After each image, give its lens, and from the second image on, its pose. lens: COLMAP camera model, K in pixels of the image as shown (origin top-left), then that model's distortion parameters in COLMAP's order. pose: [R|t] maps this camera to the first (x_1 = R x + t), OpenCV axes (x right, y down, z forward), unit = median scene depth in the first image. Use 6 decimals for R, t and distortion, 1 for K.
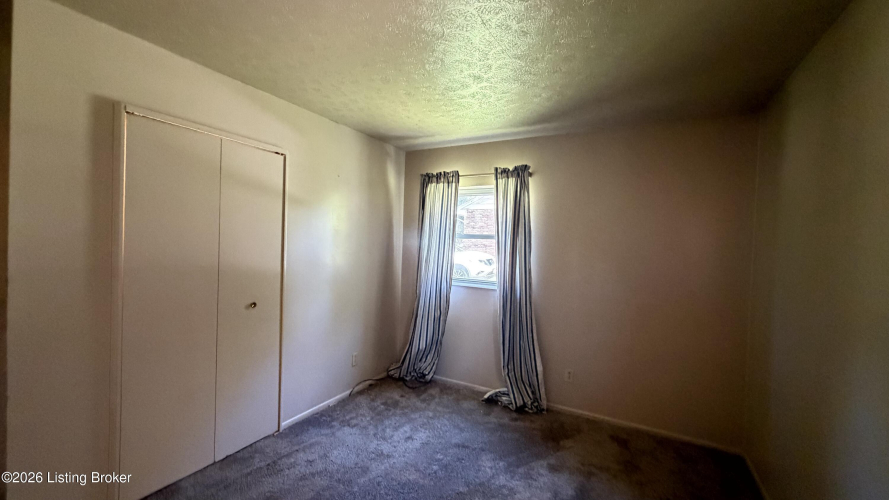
lens RADIAL K [[352.3, 0, 443.5], [0, 352.3, 249.3], [0, 0, 1]] dist [0.000708, -0.000036]
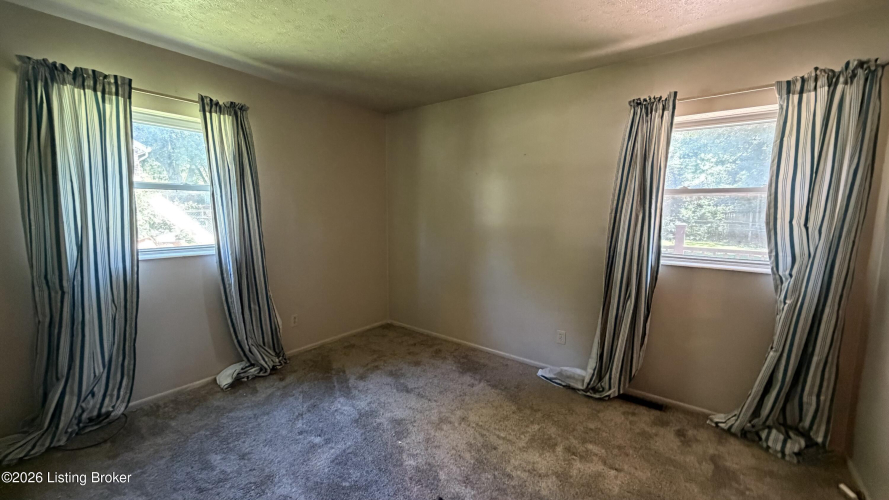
lens RADIAL K [[352.3, 0, 443.7], [0, 352.3, 248.7], [0, 0, 1]] dist [0.000708, -0.000036]
pose [[0.158030, -0.148199, 0.976250, -0.574774], [0.002186, 0.988723, 0.149739, -0.018927], [-0.987432, -0.021529, 0.156572, 0.373076]]
